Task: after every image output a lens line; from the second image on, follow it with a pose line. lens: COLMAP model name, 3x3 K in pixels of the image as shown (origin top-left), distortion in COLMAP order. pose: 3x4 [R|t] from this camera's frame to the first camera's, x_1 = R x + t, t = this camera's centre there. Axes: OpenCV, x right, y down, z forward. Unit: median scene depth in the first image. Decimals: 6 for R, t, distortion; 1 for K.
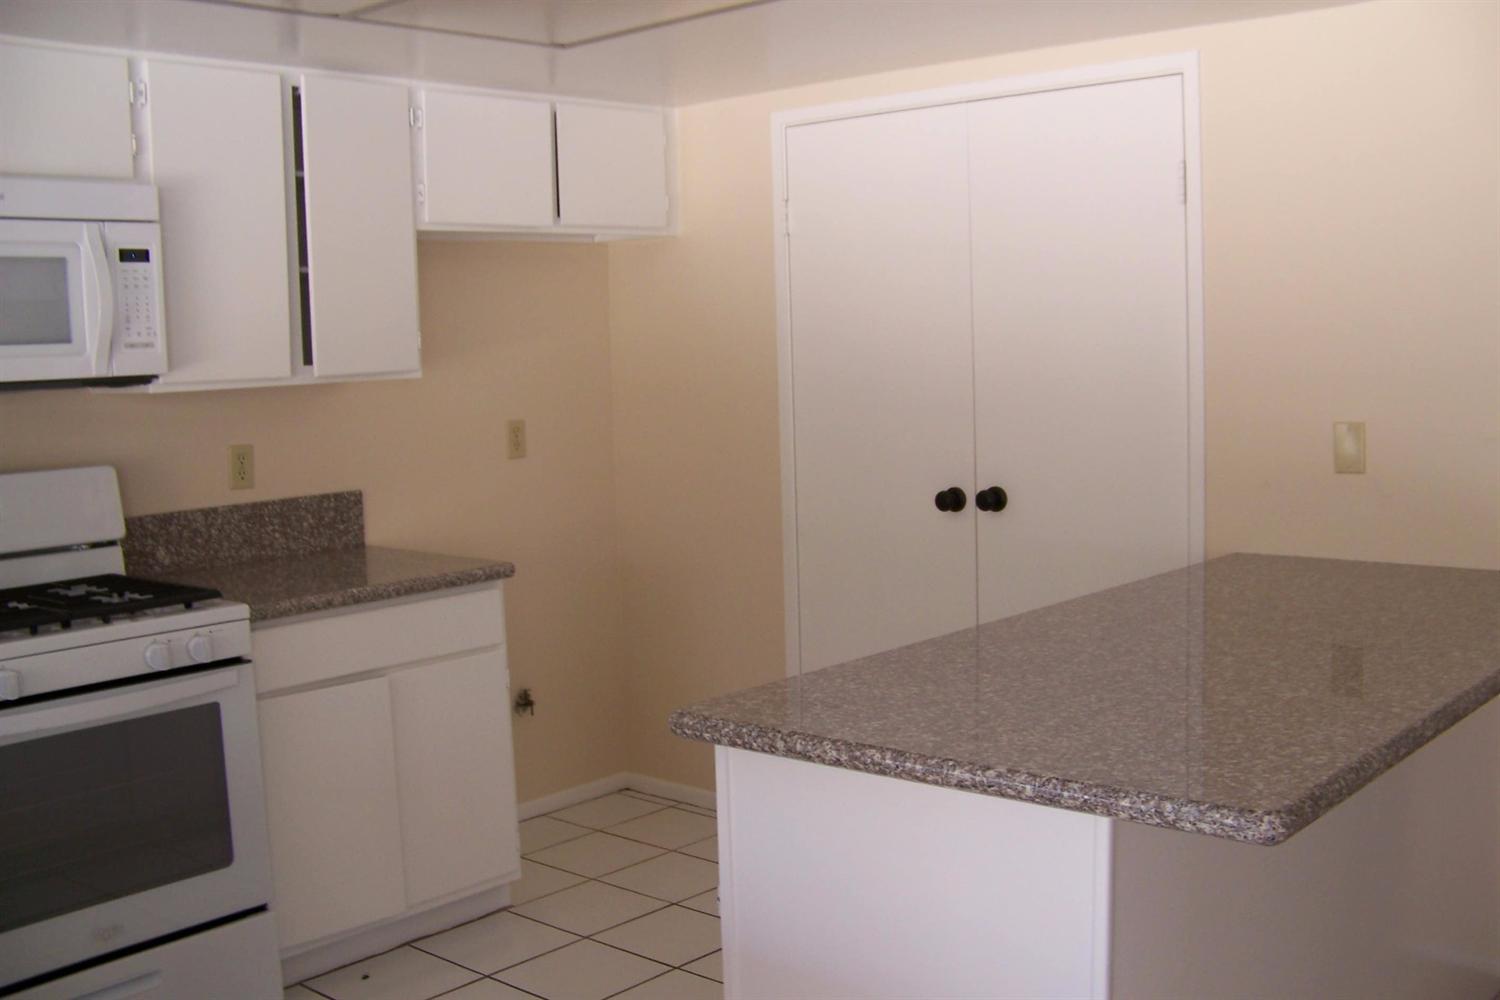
lens RADIAL K [[1578.0, 0, 767.2], [0, 1578.0, 502.7], [0, 0, 1]] dist [-0.241586, 0.313305]
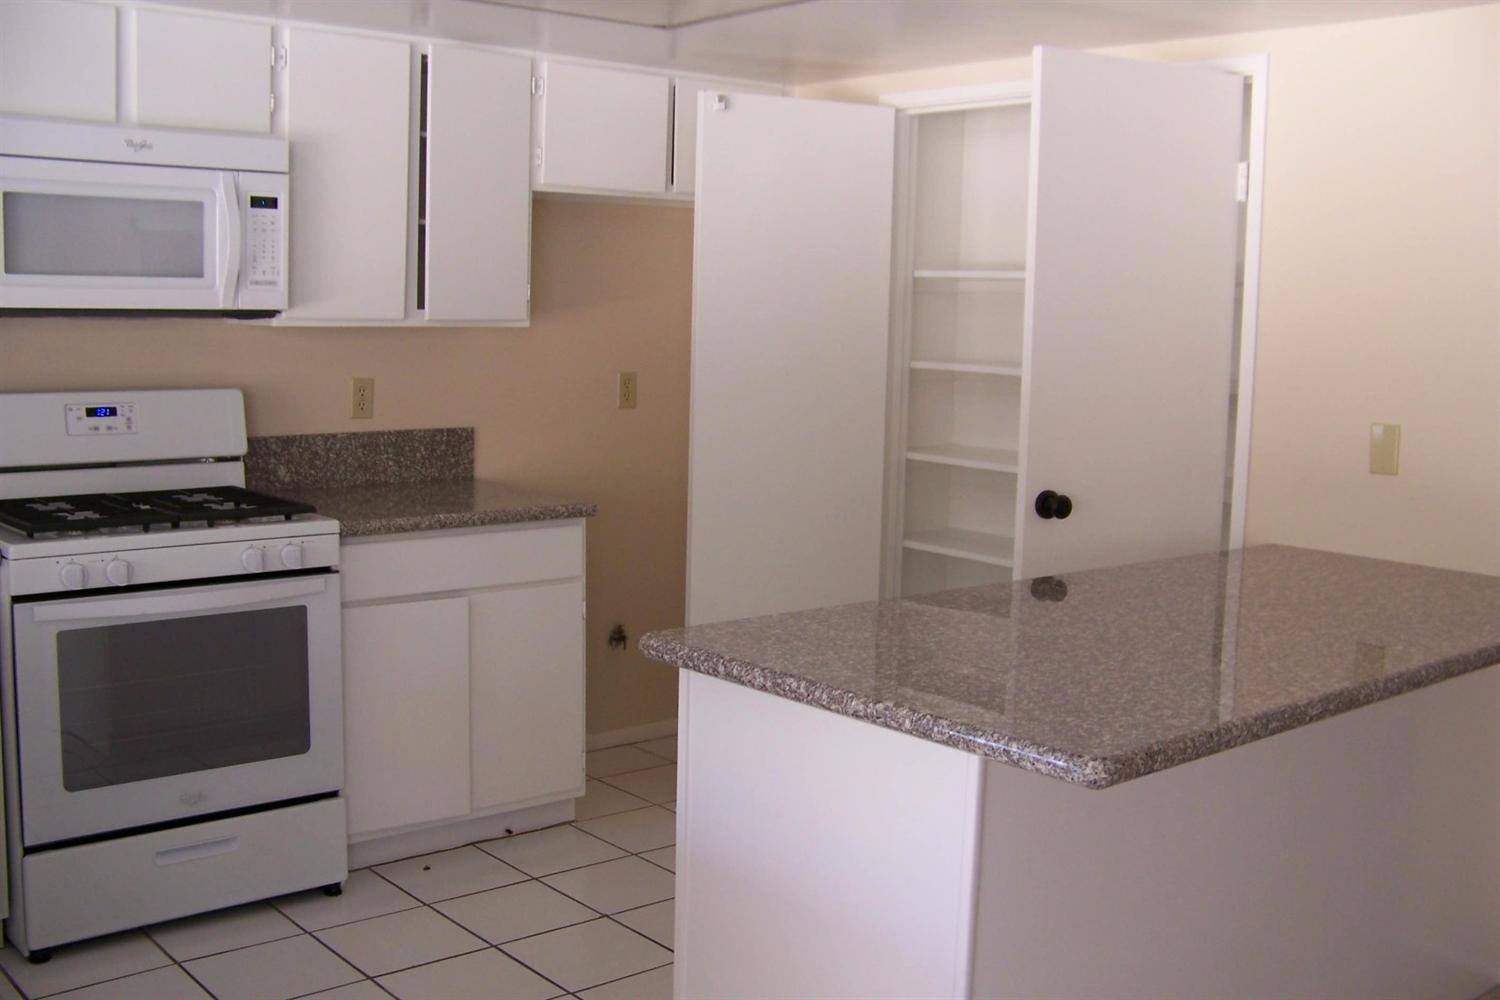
lens RADIAL K [[1578.0, 0, 767.2], [0, 1578.0, 502.7], [0, 0, 1]] dist [-0.241586, 0.313305]
pose [[0.988942, 0.073431, -0.128847, 0.103549], [-0.070738, 0.997173, 0.025360, 0.002534], [0.130345, -0.015966, 0.991340, -0.066164]]
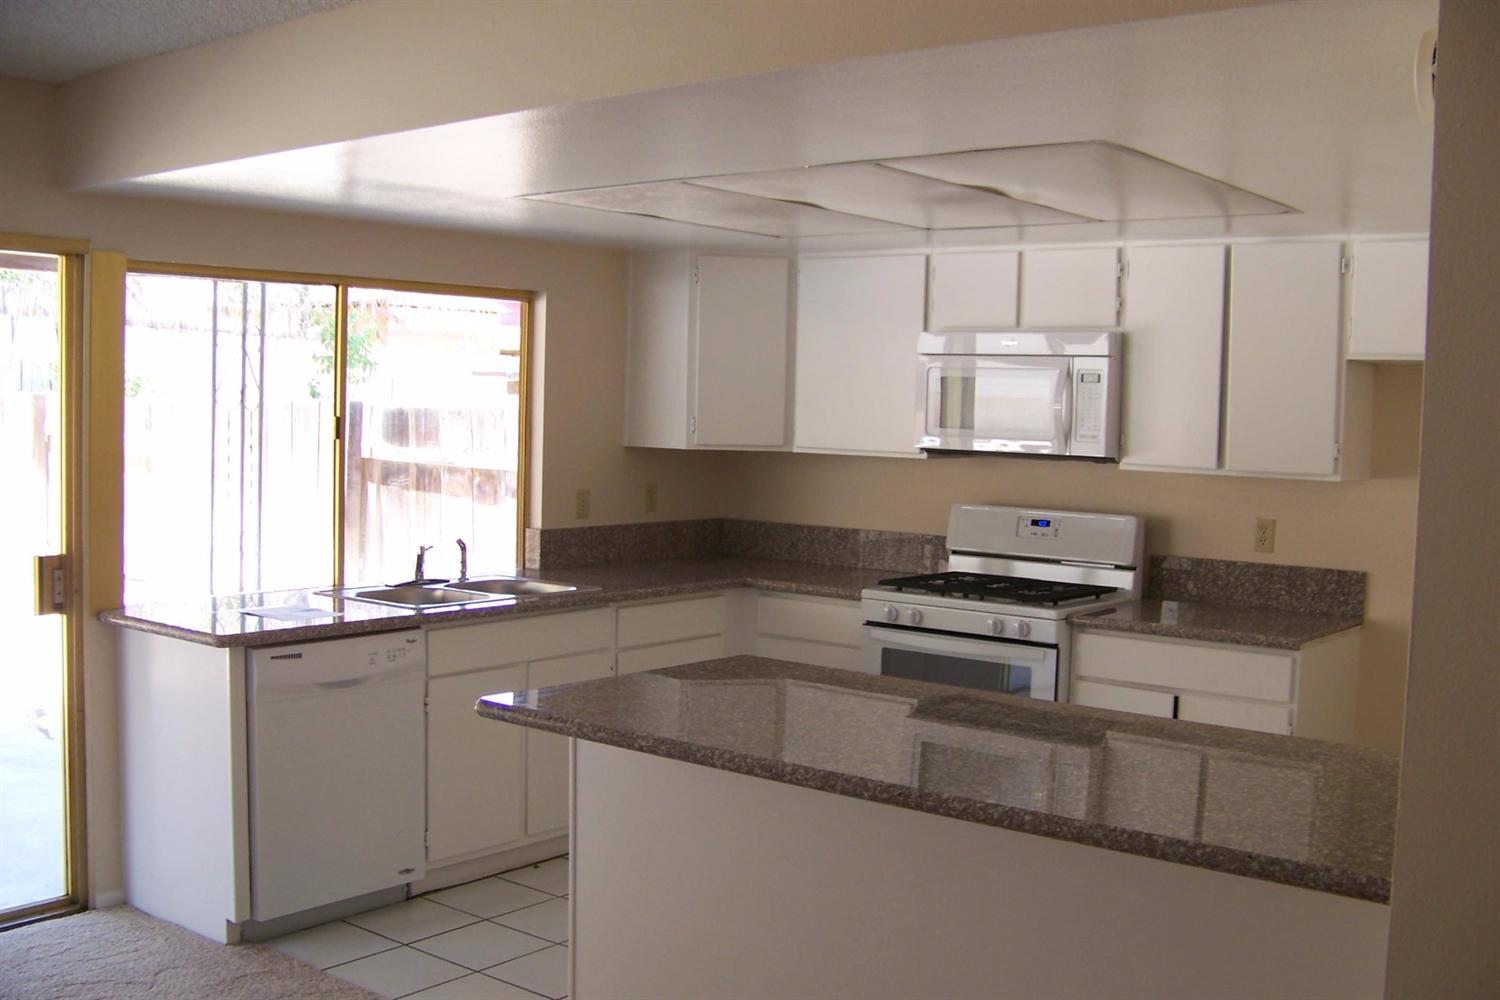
lens RADIAL K [[1578.0, 0, 767.2], [0, 1578.0, 502.7], [0, 0, 1]] dist [-0.241586, 0.313305]
pose [[0.050482, 0.096486, -0.994053, 1.073201], [-0.133051, 0.987100, 0.089055, -0.126880], [0.989823, 0.127764, 0.062668, 0.557118]]
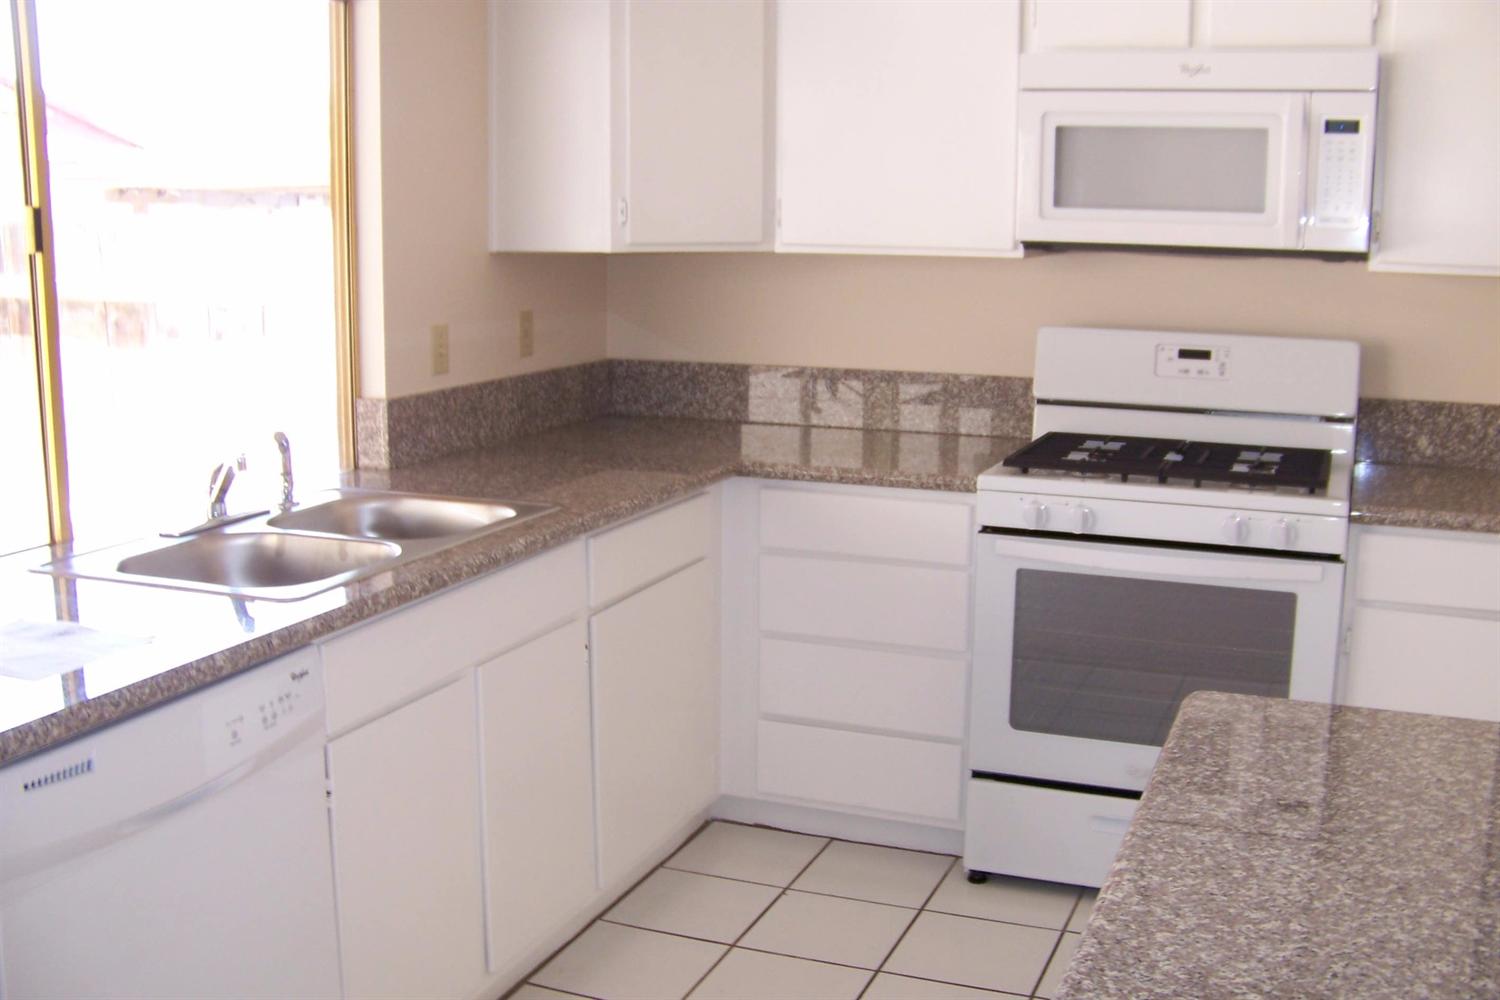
lens RADIAL K [[1578.0, 0, 767.2], [0, 1578.0, 502.7], [0, 0, 1]] dist [-0.241586, 0.313305]
pose [[0.337417, 0.204187, -0.918944, 0.371408], [-0.119523, 0.977584, 0.173330, -0.049387], [0.933737, 0.051351, 0.354258, 0.309091]]
